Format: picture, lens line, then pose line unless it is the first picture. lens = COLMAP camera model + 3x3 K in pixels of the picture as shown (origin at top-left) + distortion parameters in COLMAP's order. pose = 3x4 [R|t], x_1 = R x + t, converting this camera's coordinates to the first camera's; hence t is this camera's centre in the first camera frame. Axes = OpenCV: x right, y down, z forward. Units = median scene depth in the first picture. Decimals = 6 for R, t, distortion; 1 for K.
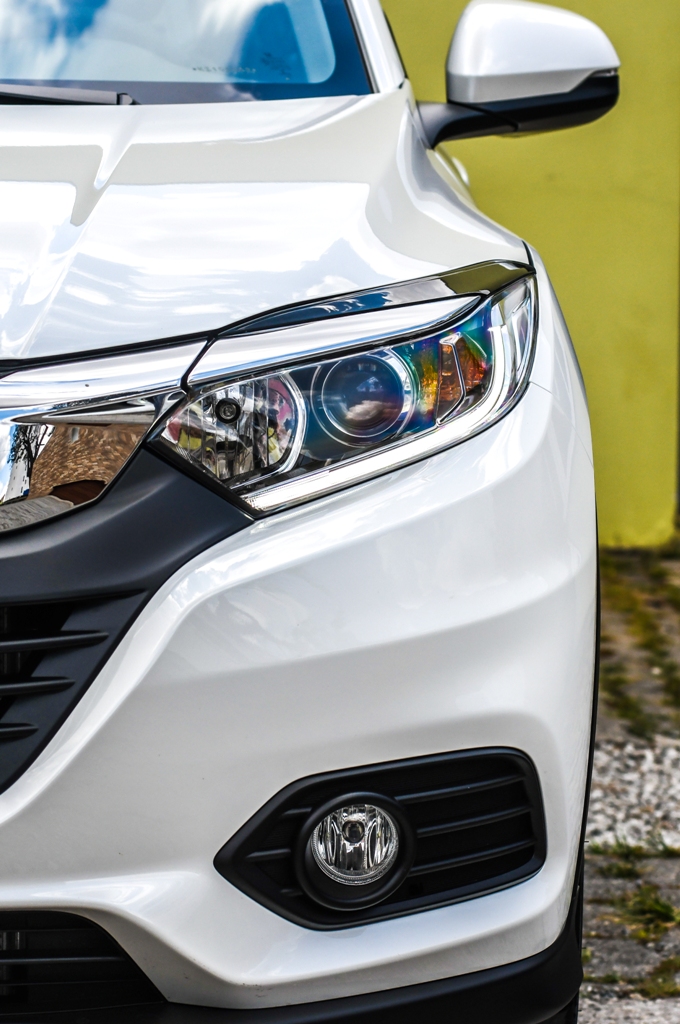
lens RADIAL K [[4532.4, 0, 338.2], [0, 4532.4, 512.3], [0, 0, 1]] dist [-0.530303, 0.000000]
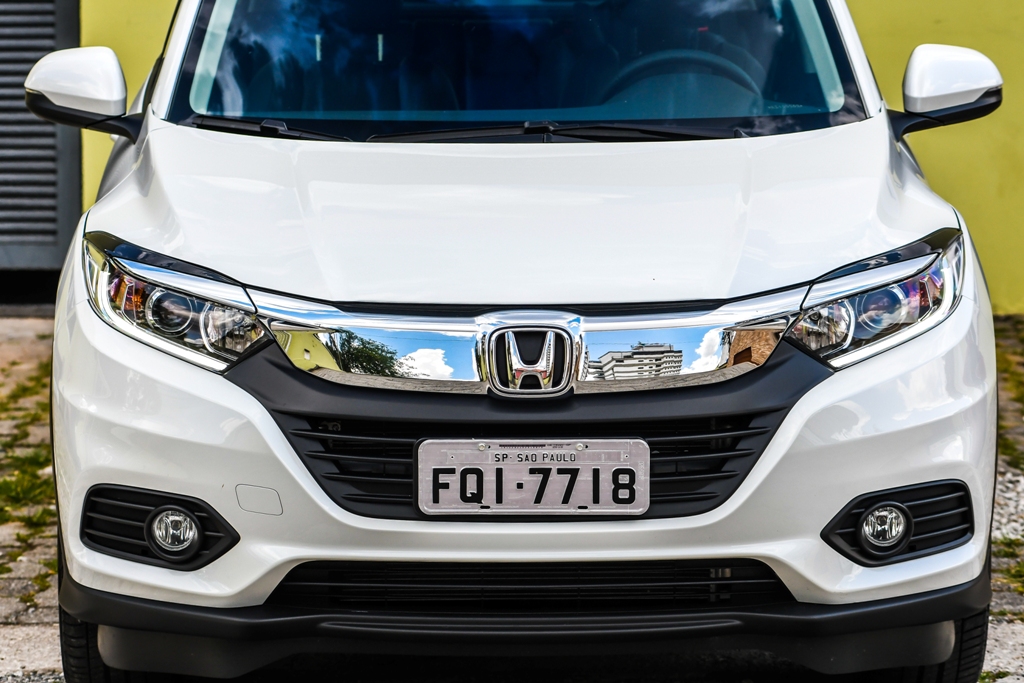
lens RADIAL K [[4451.1, 0, 511.9], [0, 4451.1, 341.3], [0, 0, 1]] dist [-0.039996, 0.000000]
pose [[0.998950, -0.011283, -0.044406, -0.070798], [0.012275, 0.999680, 0.022126, -0.055846], [0.044142, -0.022648, 0.998769, -0.992714]]
